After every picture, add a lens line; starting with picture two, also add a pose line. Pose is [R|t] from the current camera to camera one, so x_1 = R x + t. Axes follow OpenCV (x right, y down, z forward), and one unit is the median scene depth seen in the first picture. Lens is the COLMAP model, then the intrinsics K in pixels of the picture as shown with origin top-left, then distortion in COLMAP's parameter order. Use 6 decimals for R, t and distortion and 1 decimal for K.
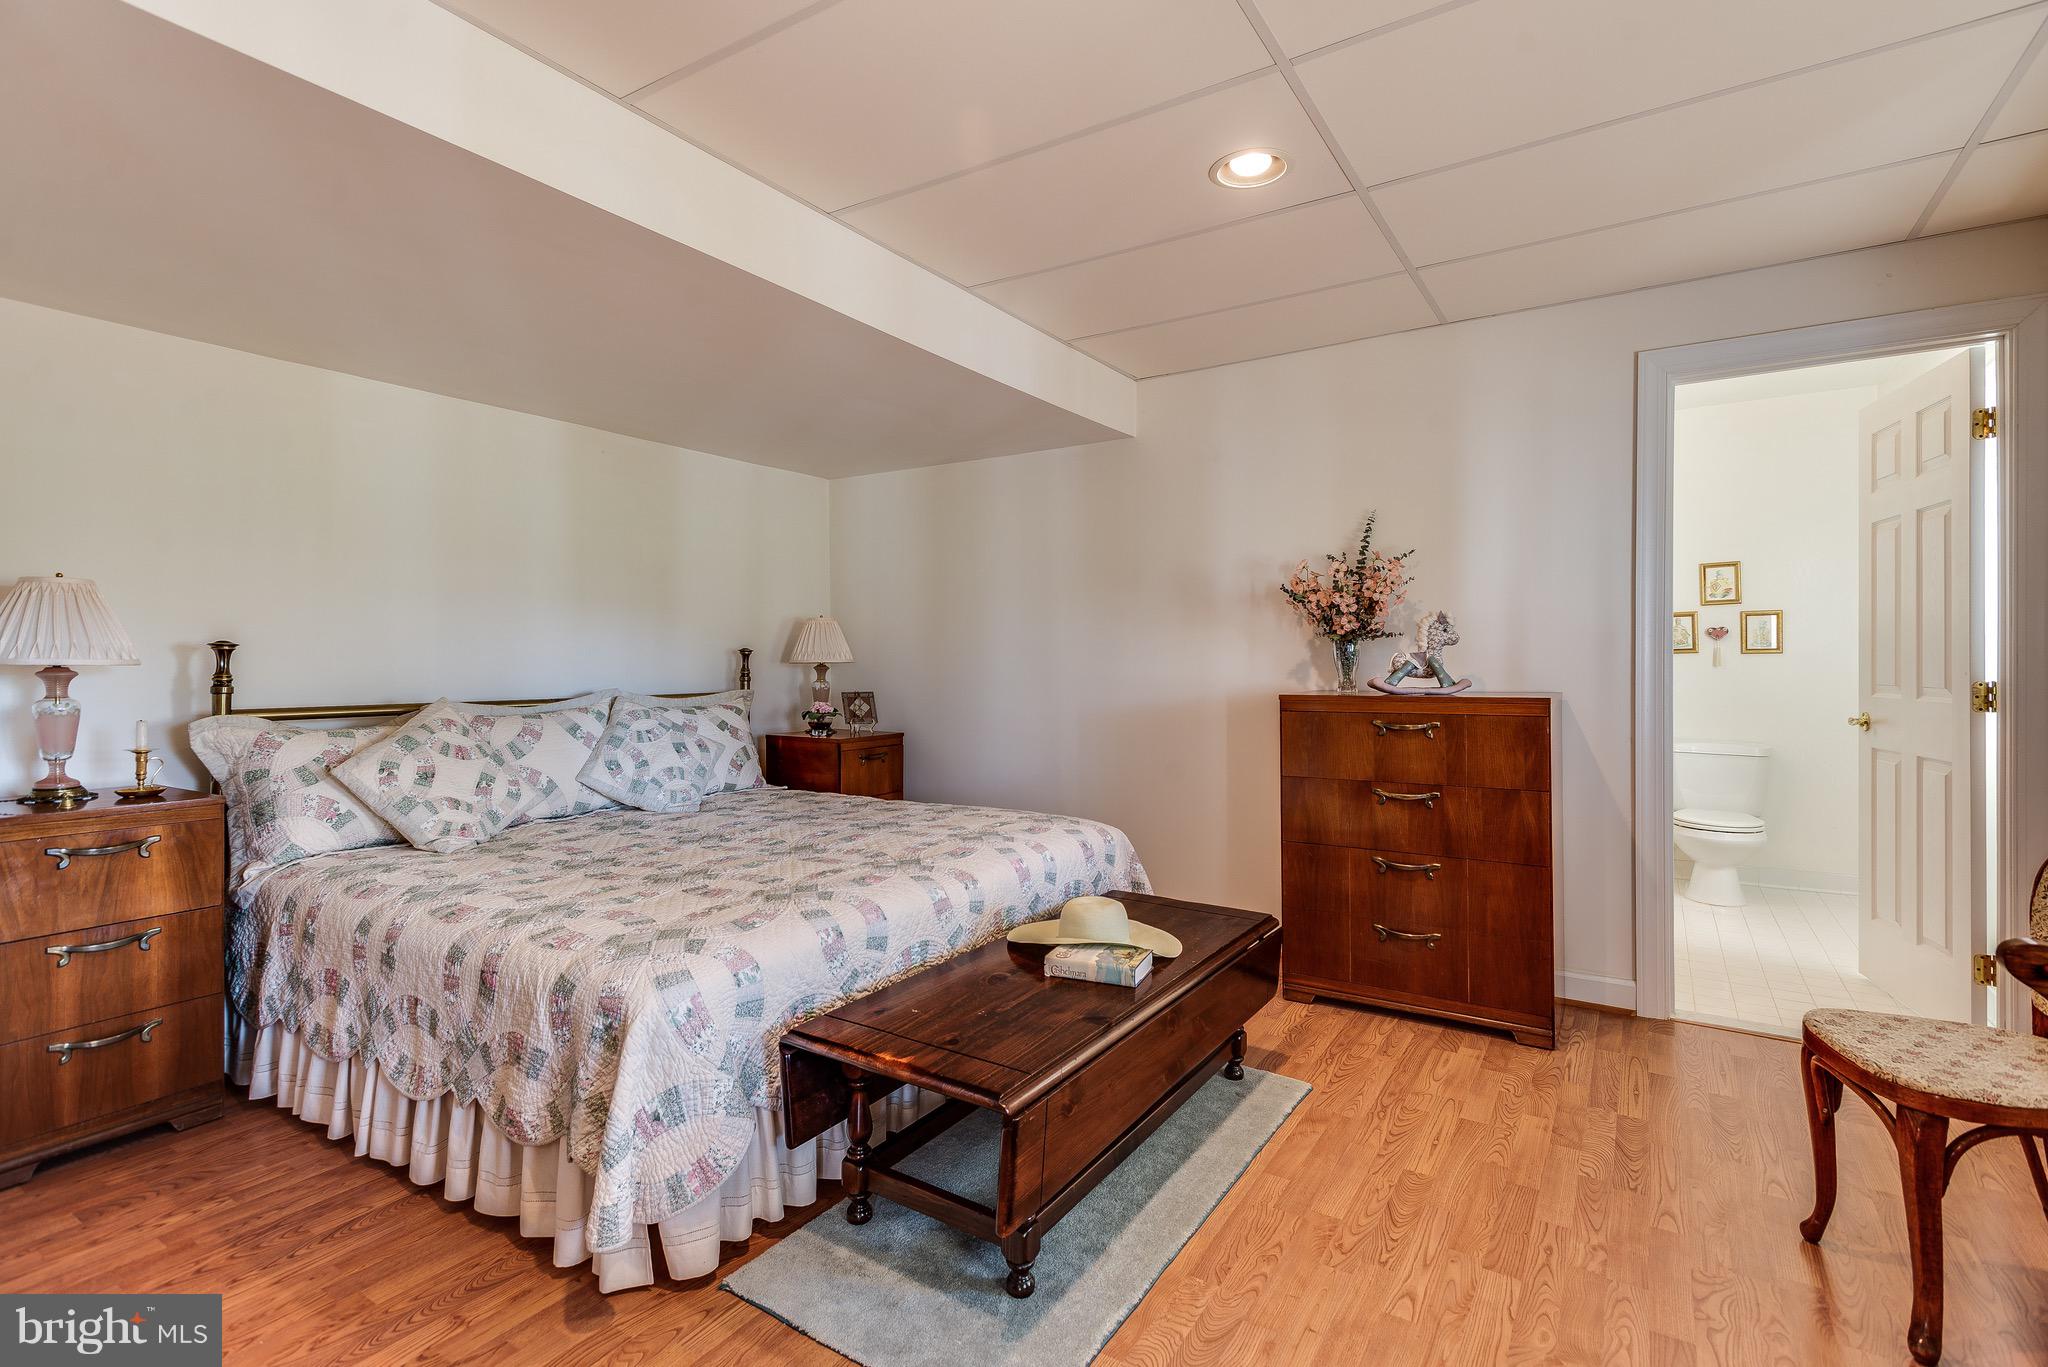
lens RADIAL K [[972.8, 0, 1017.9], [0, 972.8, 672.4], [0, 0, 1]] dist [0.005658, 0.000975]
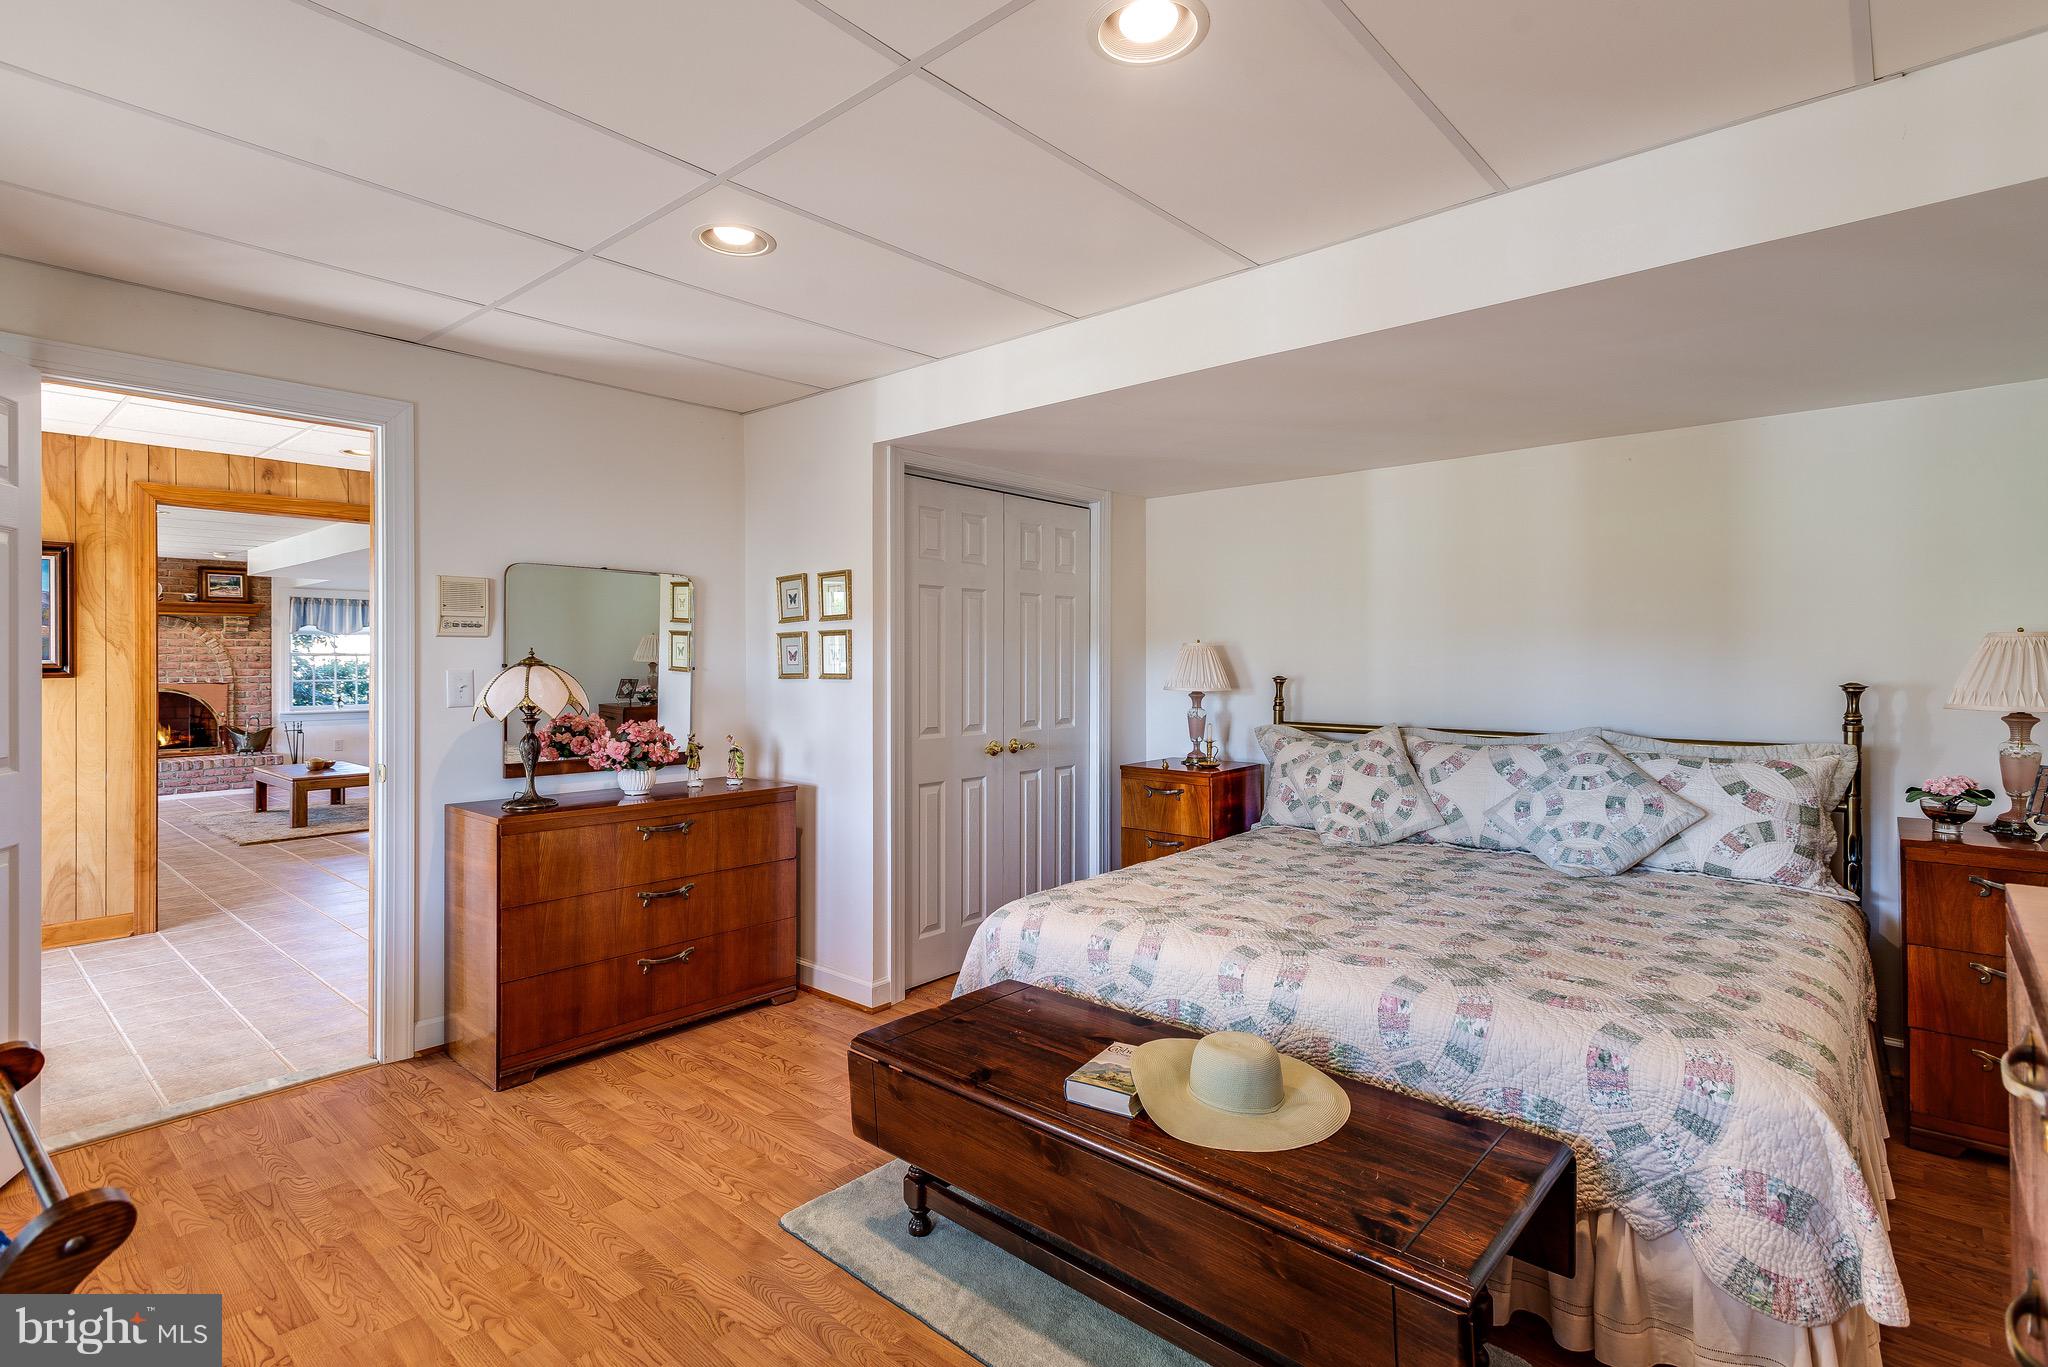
lens RADIAL K [[972.8, 0, 1020.5], [0, 972.8, 667.4], [0, 0, 1]] dist [0.005658, 0.000975]
pose [[-0.162995, 0.009600, -0.986580, 0.671517], [-0.009692, 0.999889, 0.011331, -0.052252], [0.986579, 0.011409, -0.162883, 0.746845]]
